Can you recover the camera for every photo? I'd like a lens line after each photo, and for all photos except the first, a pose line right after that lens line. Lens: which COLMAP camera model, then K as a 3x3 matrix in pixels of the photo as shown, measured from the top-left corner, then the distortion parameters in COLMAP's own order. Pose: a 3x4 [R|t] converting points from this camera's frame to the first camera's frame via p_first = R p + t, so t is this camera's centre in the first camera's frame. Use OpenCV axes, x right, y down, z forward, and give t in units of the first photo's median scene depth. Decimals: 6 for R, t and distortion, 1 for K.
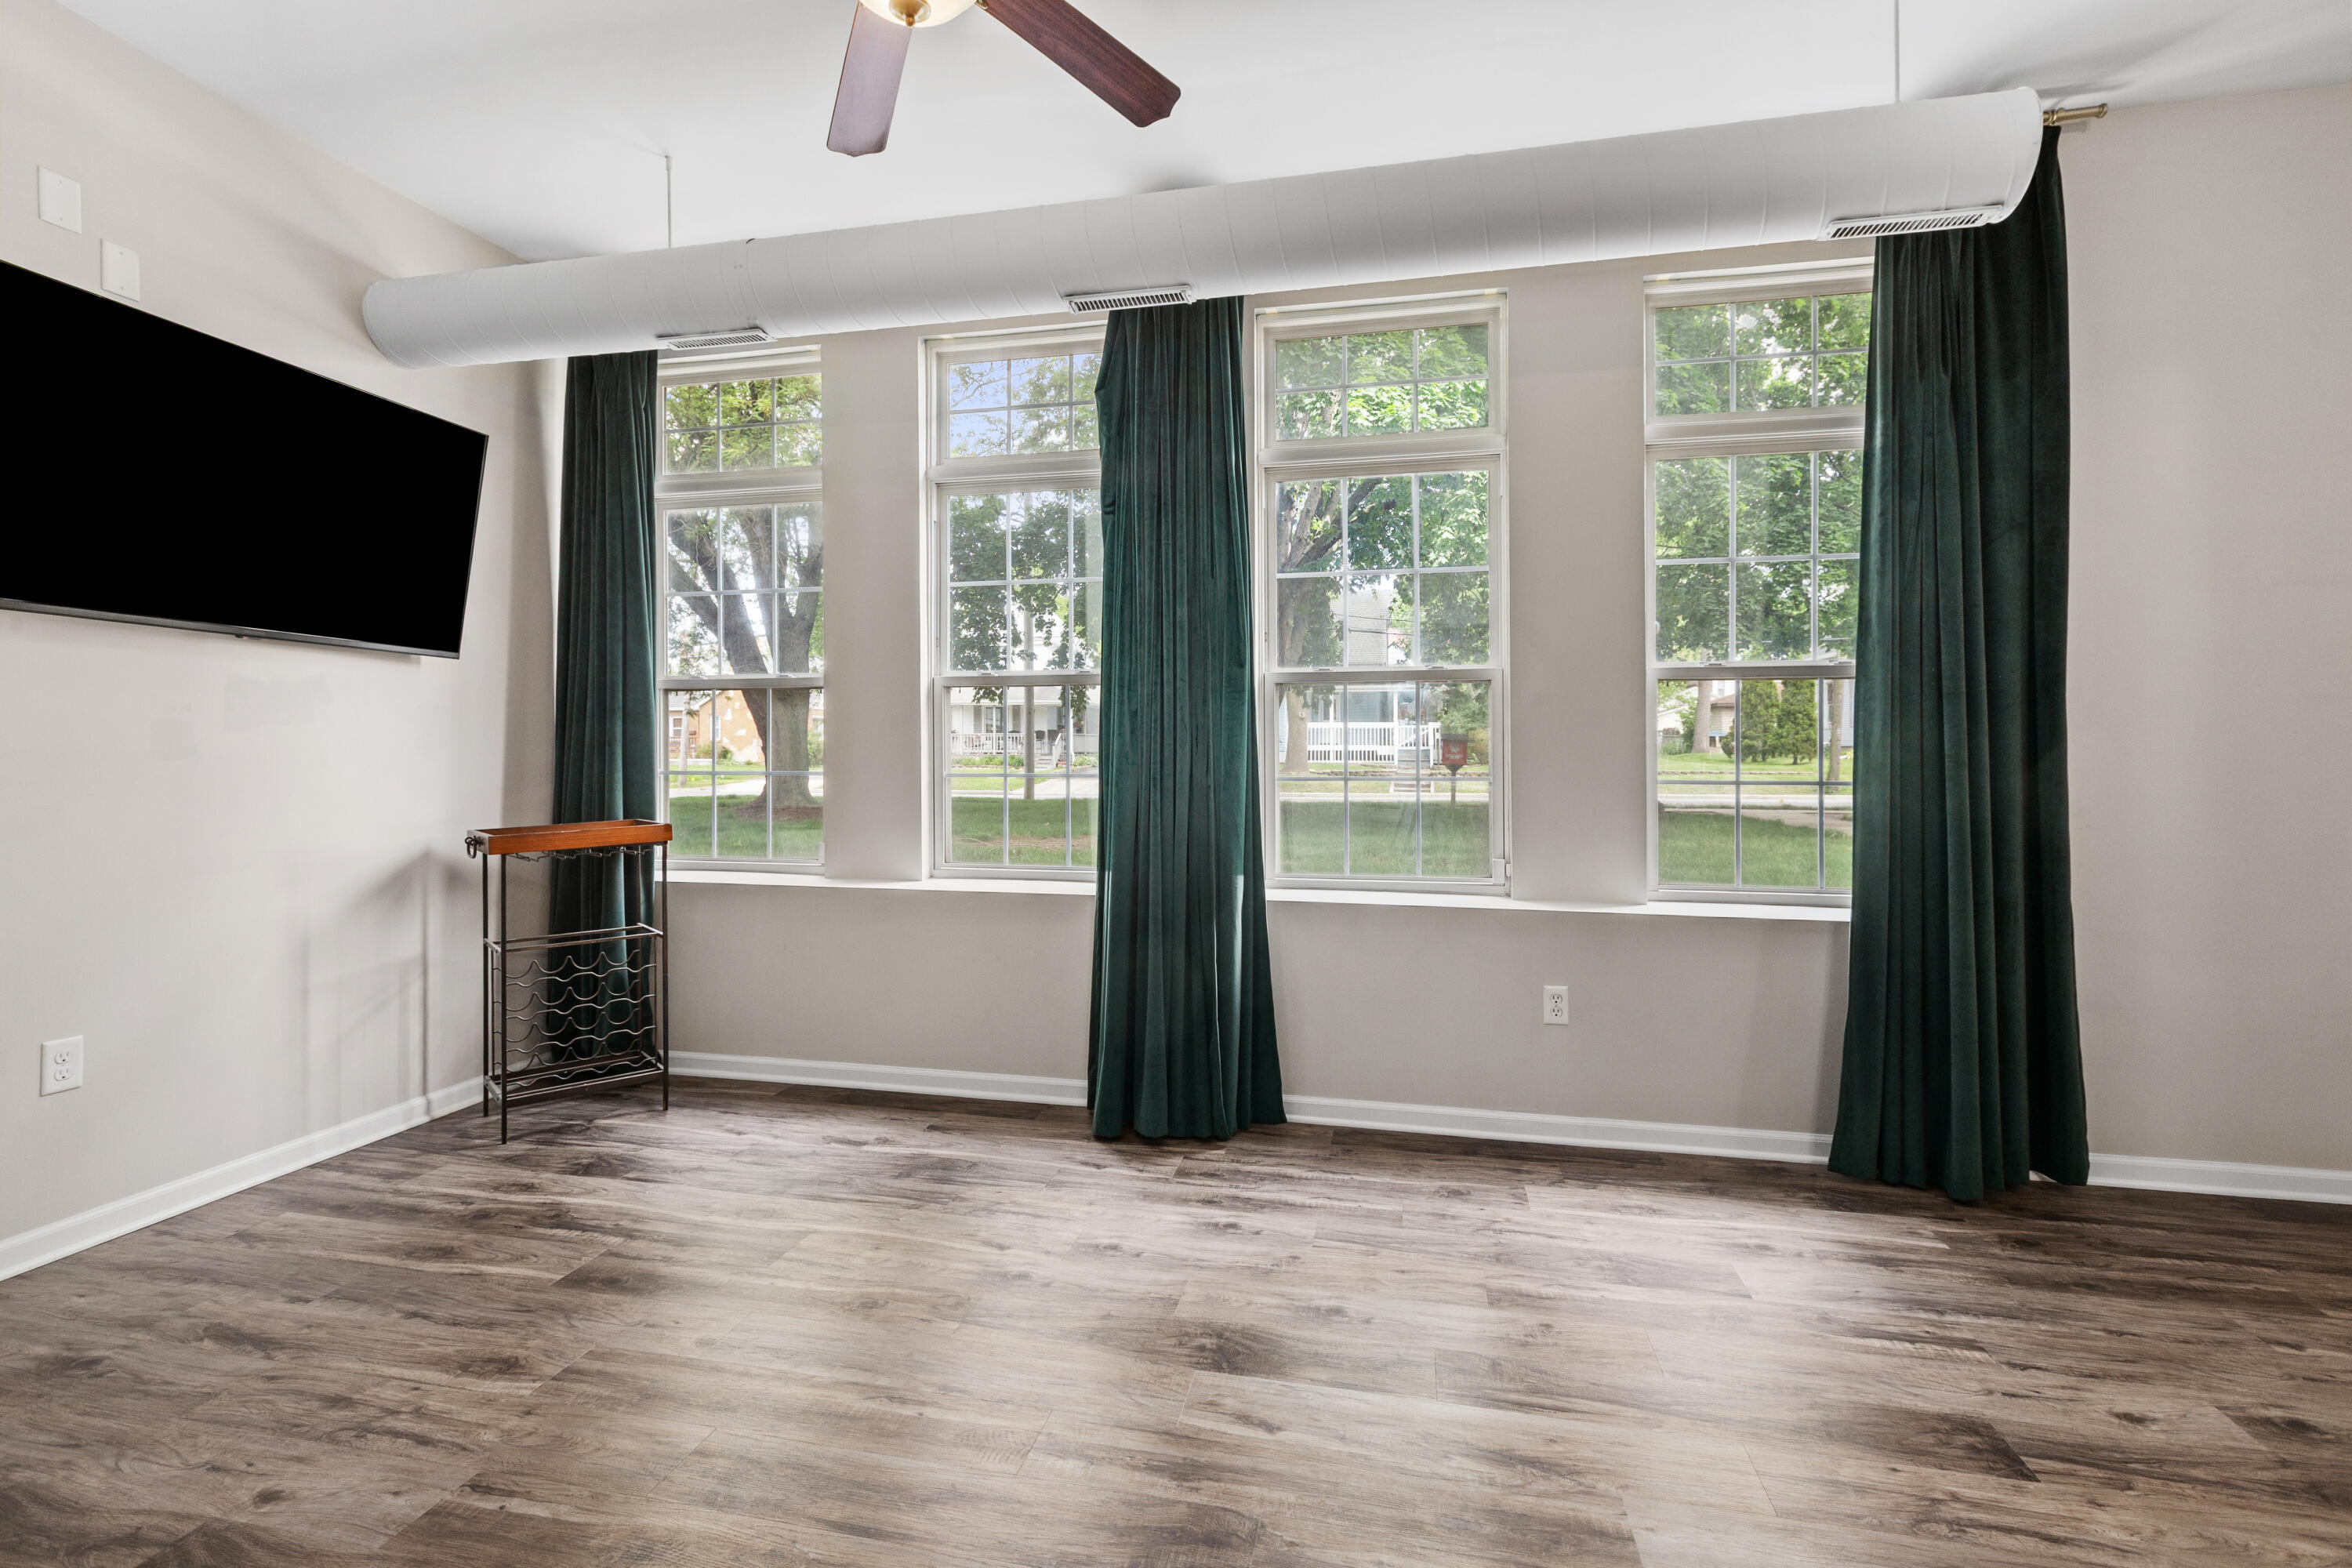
lens RADIAL K [[1080.5, 0, 1165.2], [0, 1080.5, 762.7], [0, 0, 1]] dist [0.002894, -0.001803]
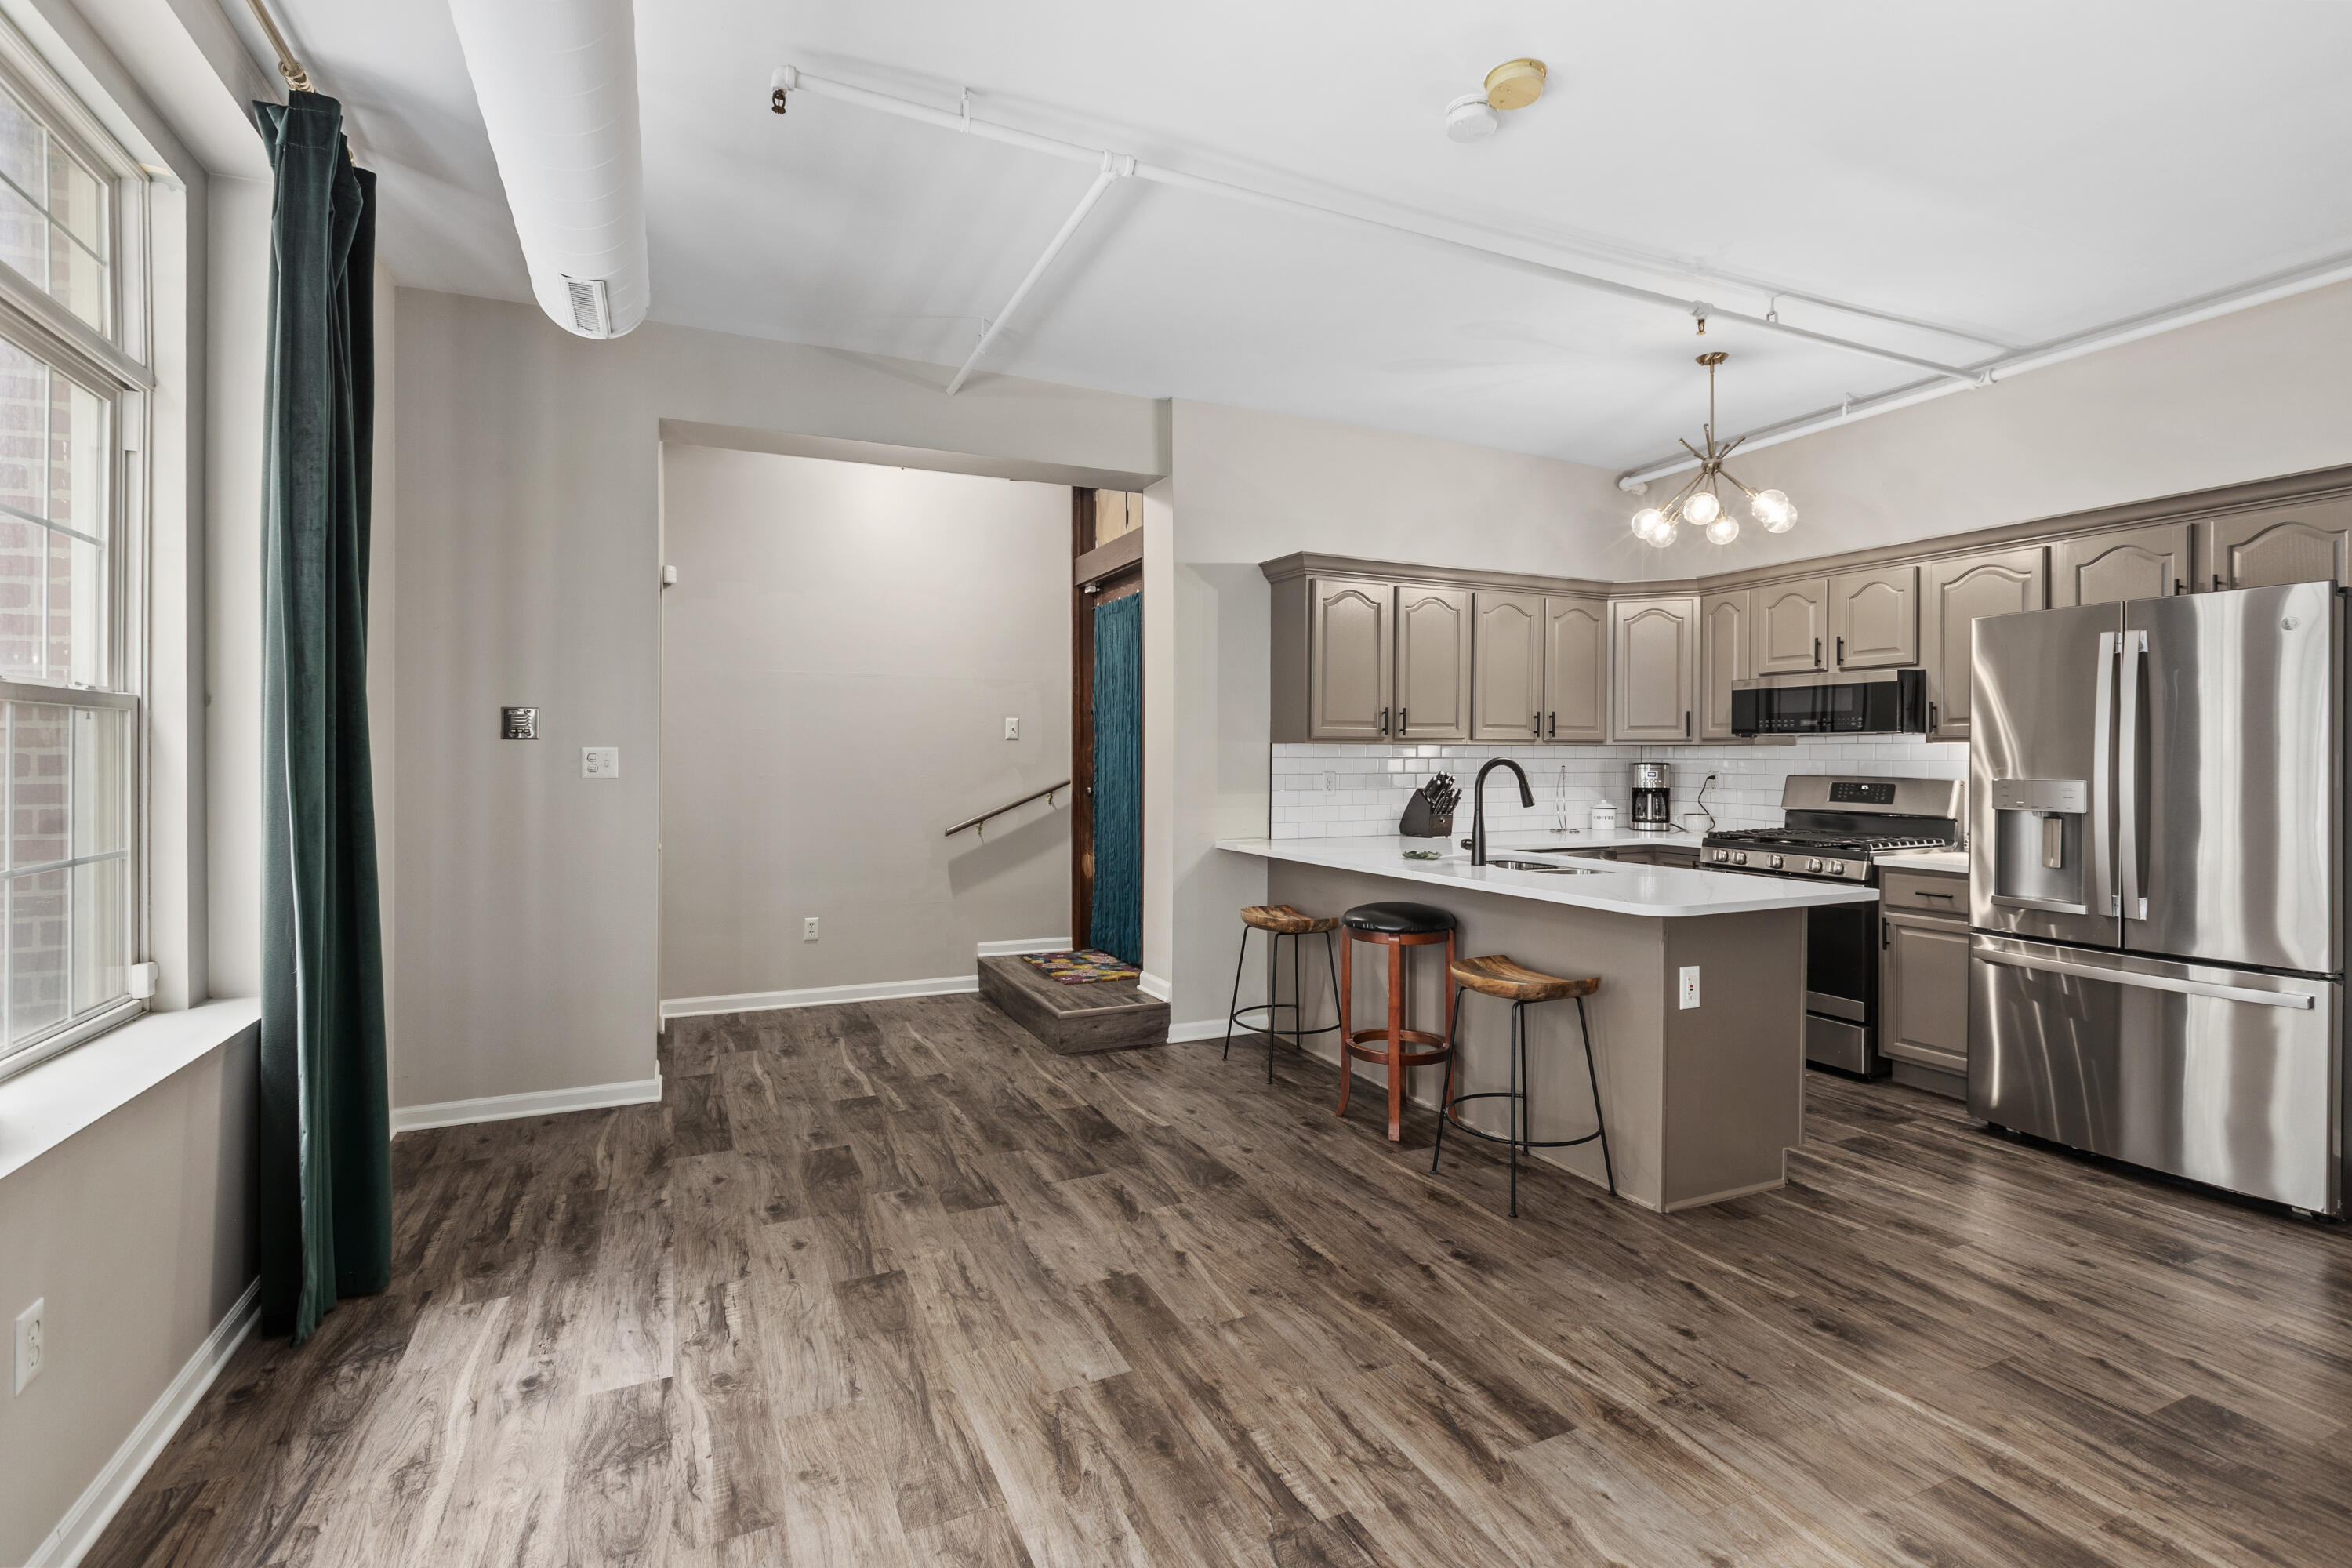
lens RADIAL K [[1080.5, 0, 1167.0], [0, 1080.5, 755.7], [0, 0, 1]] dist [0.002894, -0.001803]
pose [[-0.604374, -0.002469, 0.796697, -0.431881], [0.009827, 0.999896, 0.010553, -0.061313], [-0.796640, 0.014207, -0.604287, 1.045218]]
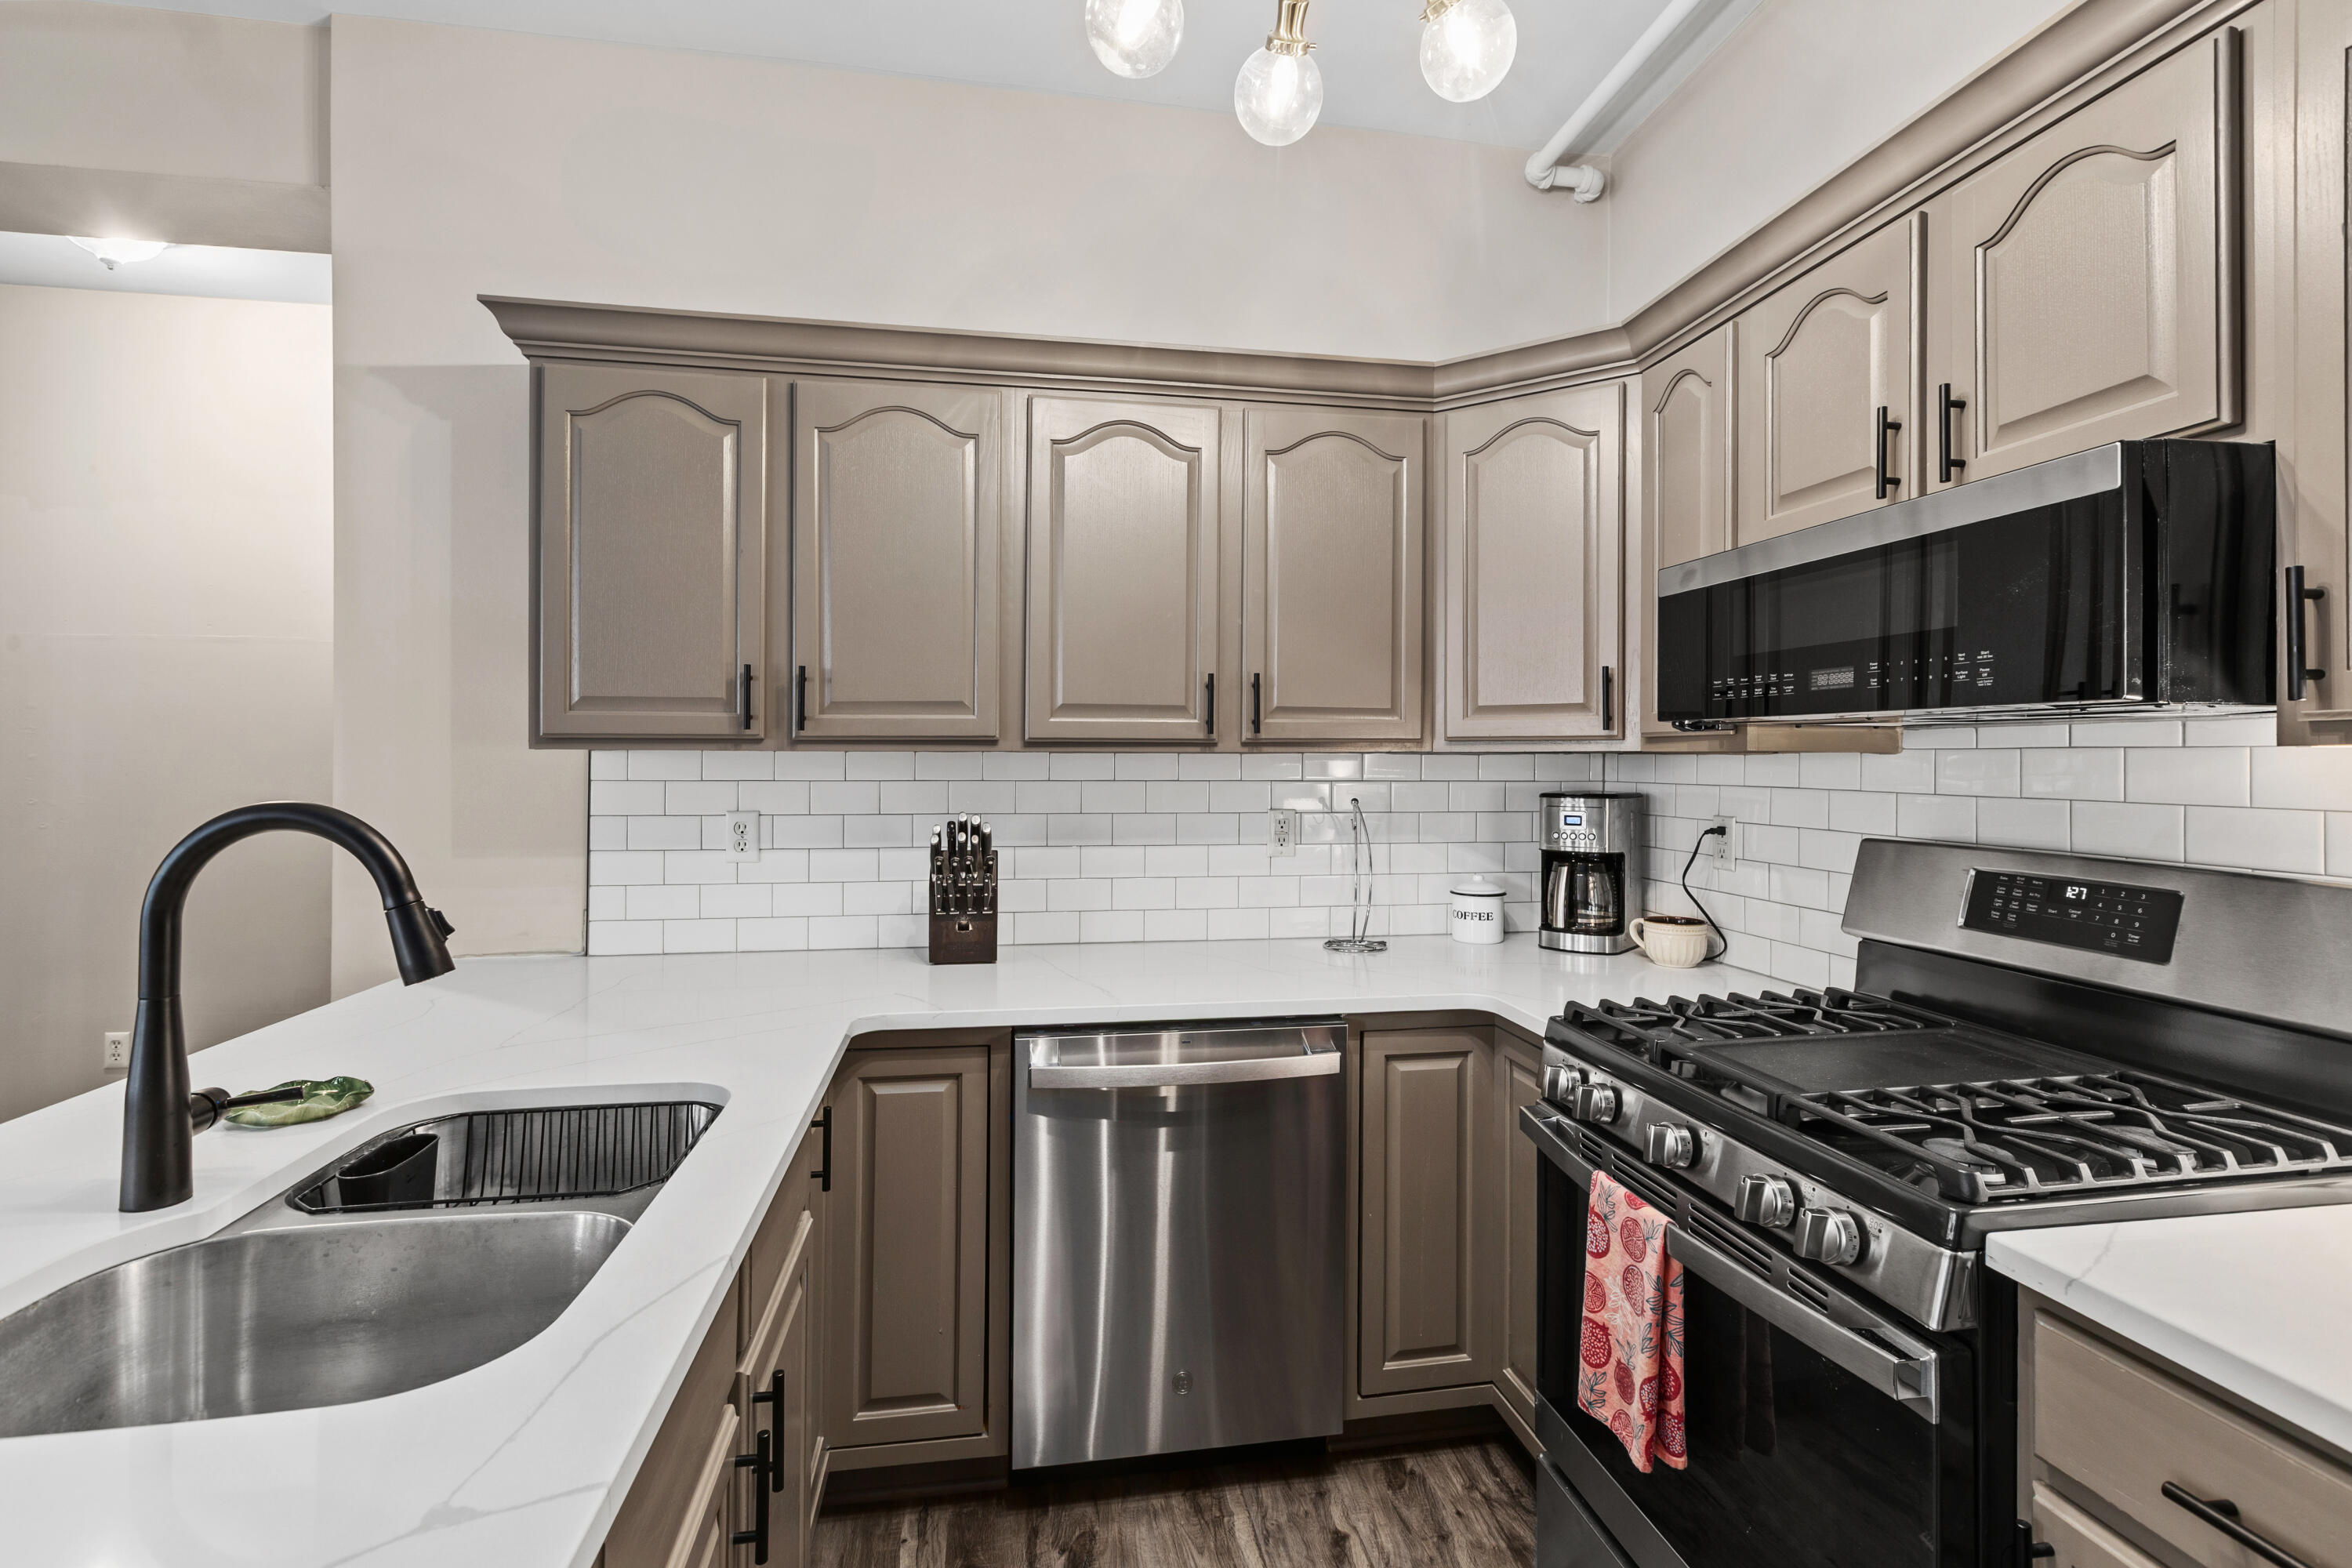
lens RADIAL K [[1080.5, 0, 1183.8], [0, 1080.5, 750.3], [0, 0, 1]] dist [0.002894, -0.001803]
pose [[-0.377406, 0.007067, 0.926021, -0.039807], [0.010155, 0.999942, -0.003492, -0.052639], [-0.925992, 0.008086, -0.377456, -0.328516]]
